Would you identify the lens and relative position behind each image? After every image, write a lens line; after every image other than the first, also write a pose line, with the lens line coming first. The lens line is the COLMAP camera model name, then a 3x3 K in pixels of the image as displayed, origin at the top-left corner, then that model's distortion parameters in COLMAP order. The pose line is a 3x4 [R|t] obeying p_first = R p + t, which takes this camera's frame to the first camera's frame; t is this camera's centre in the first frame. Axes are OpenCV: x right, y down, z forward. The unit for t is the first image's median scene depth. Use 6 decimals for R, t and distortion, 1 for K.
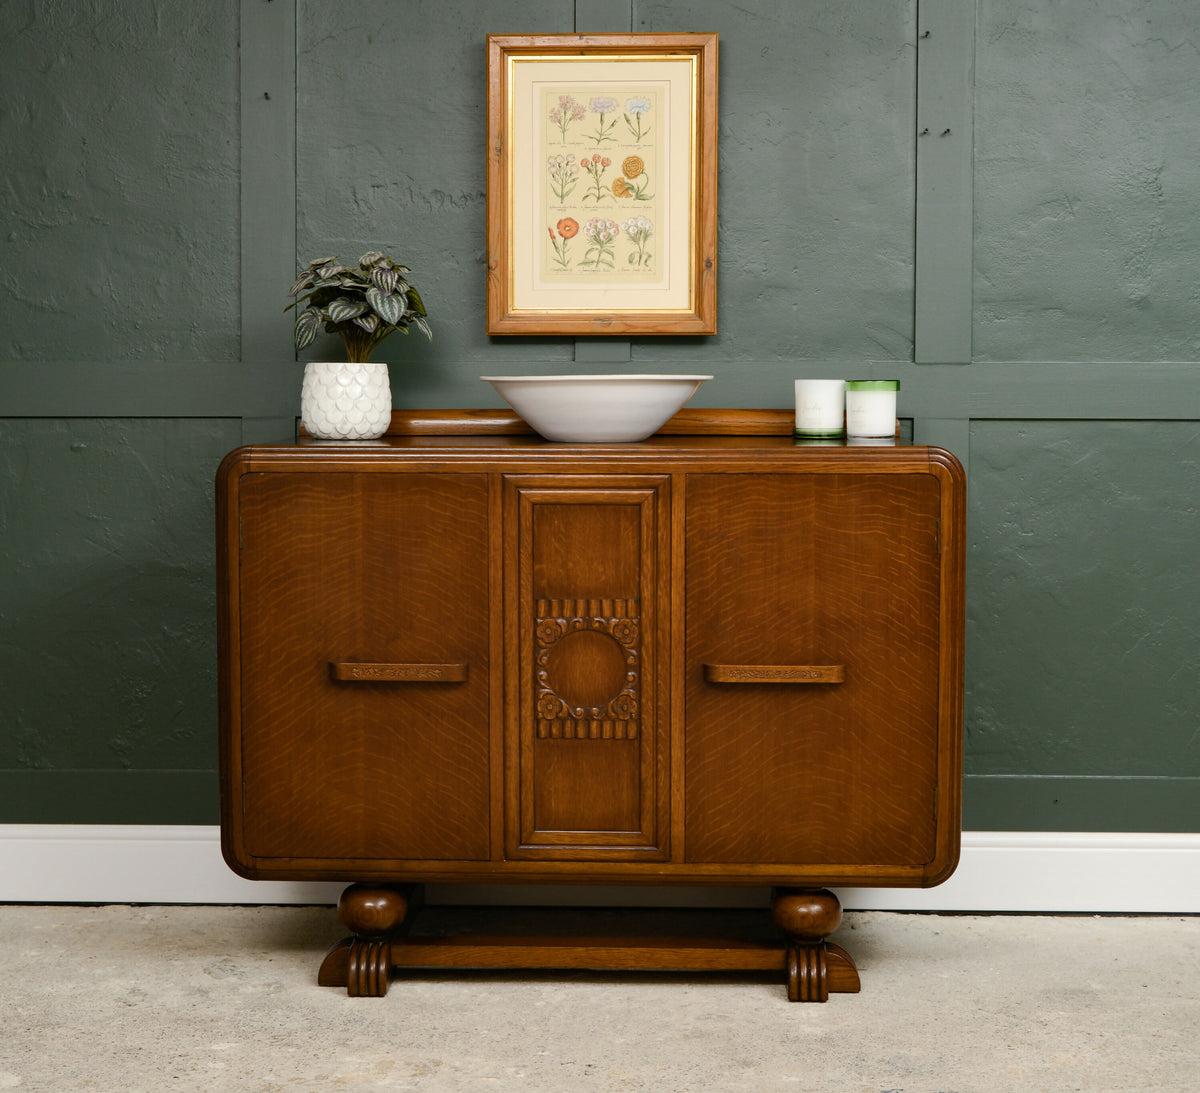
lens RADIAL K [[2095.8, 0, 561.5], [0, 2095.8, 535.9], [0, 0, 1]] dist [-0.005461, 0.000000]
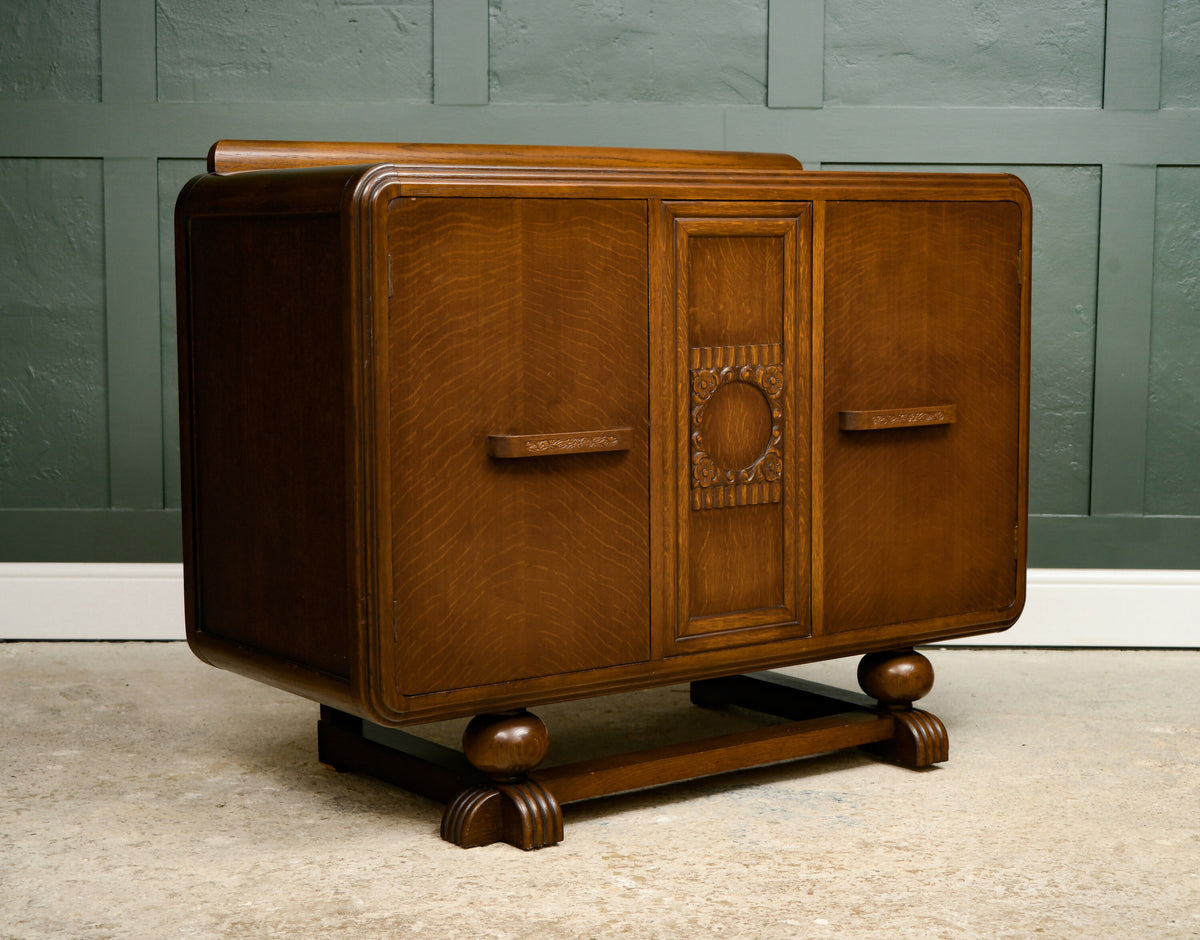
lens RADIAL K [[2206.1, 0, 616.1], [0, 2206.1, 463.9], [0, 0, 1]] dist [0.045917, 0.000000]
pose [[0.999620, 0.001530, 0.027535, 0.074113], [-0.002930, 0.998701, 0.050861, 0.040551], [-0.027422, -0.050922, 0.998326, -0.086949]]
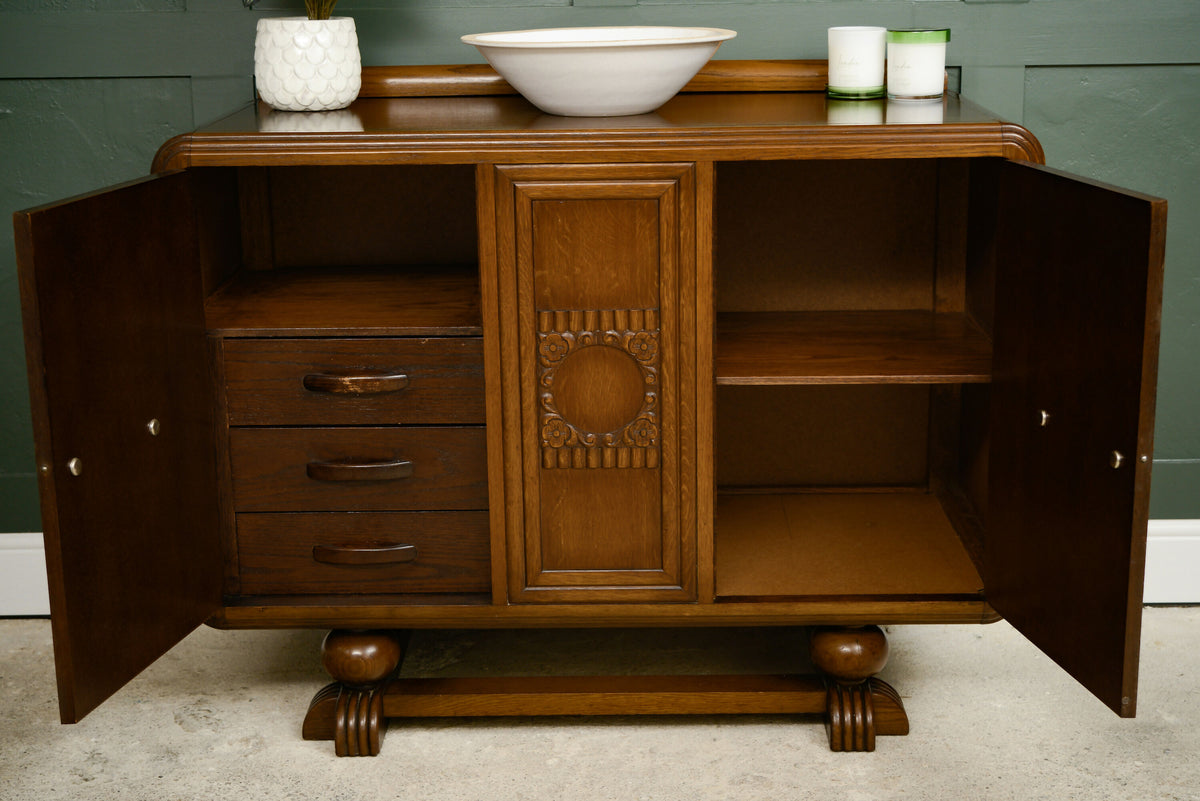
lens RADIAL K [[1824.1, 0, 603.6], [0, 1824.1, 400.3], [0, 0, 1]] dist [0.023071, 0.000000]
pose [[0.999322, -0.022540, 0.029112, -0.007653], [0.017054, 0.984141, 0.176567, -0.063380], [-0.032630, -0.175950, 0.983858, 0.258900]]
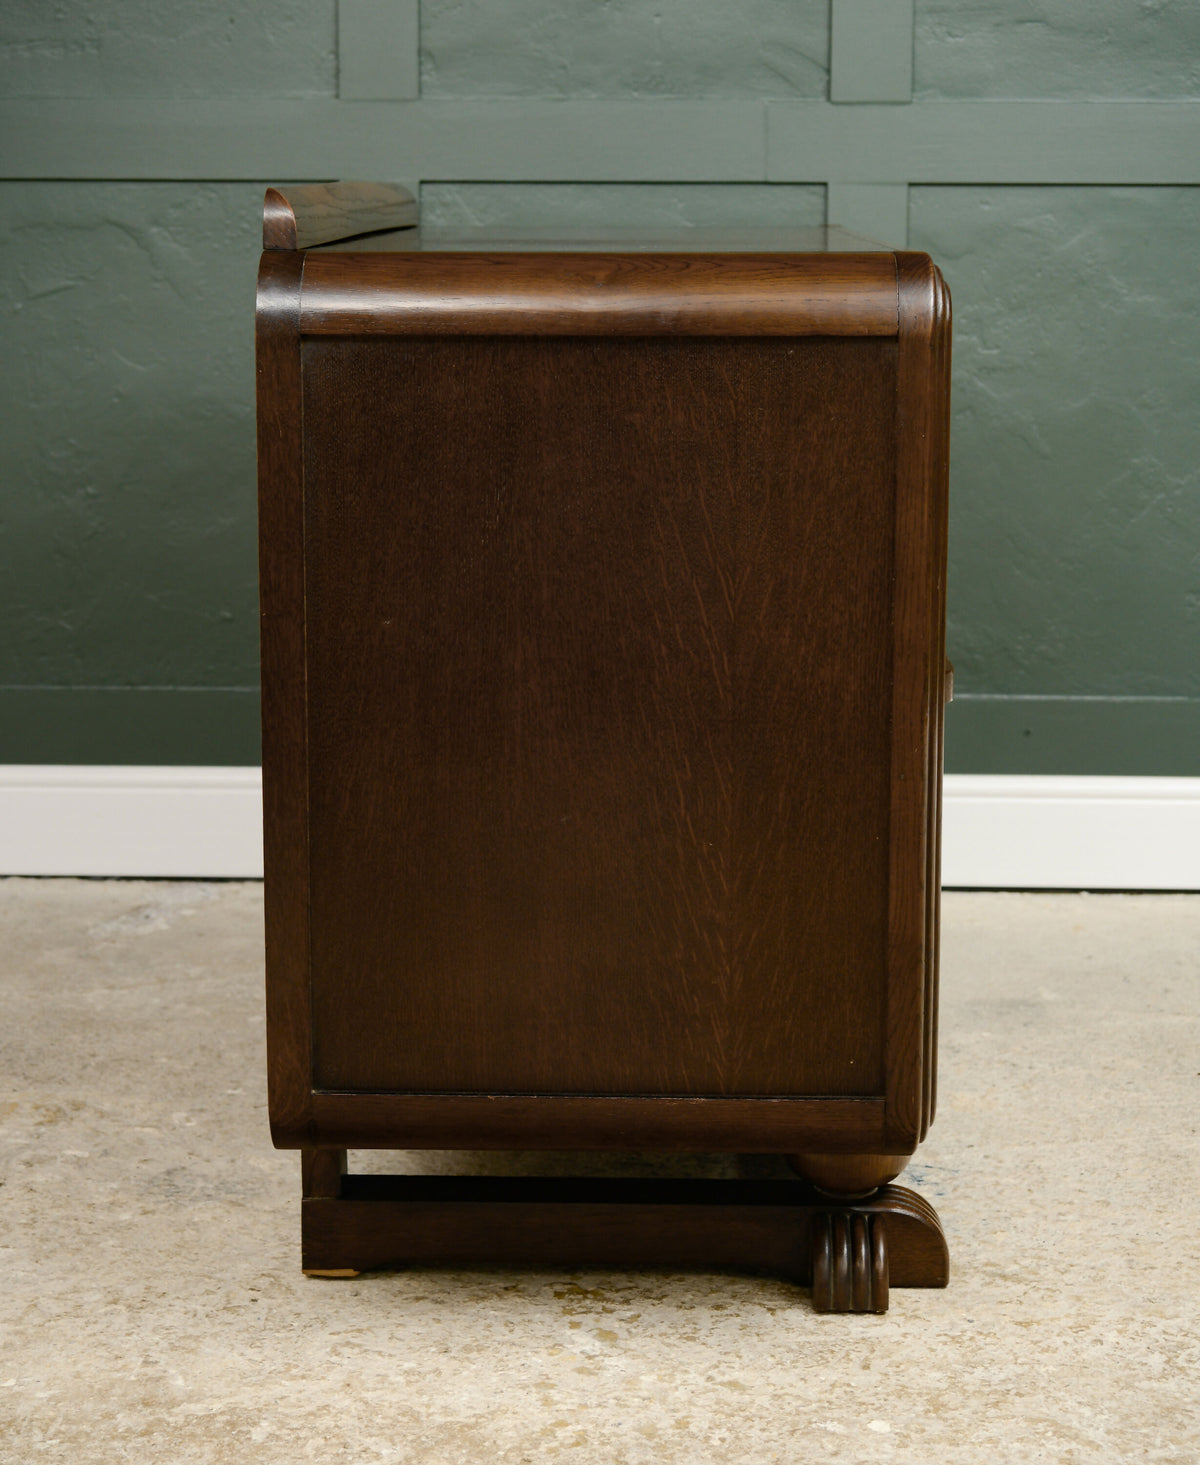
lens RADIAL K [[2944.2, 0, 581.7], [0, 2944.2, 613.5], [0, 0, 1]] dist [0.049135, 0.000000]
pose [[0.999997, 0.001578, -0.001774, 0.100077], [-0.001400, 0.995370, 0.096102, -0.009126], [0.001918, -0.096099, 0.995370, 0.020236]]
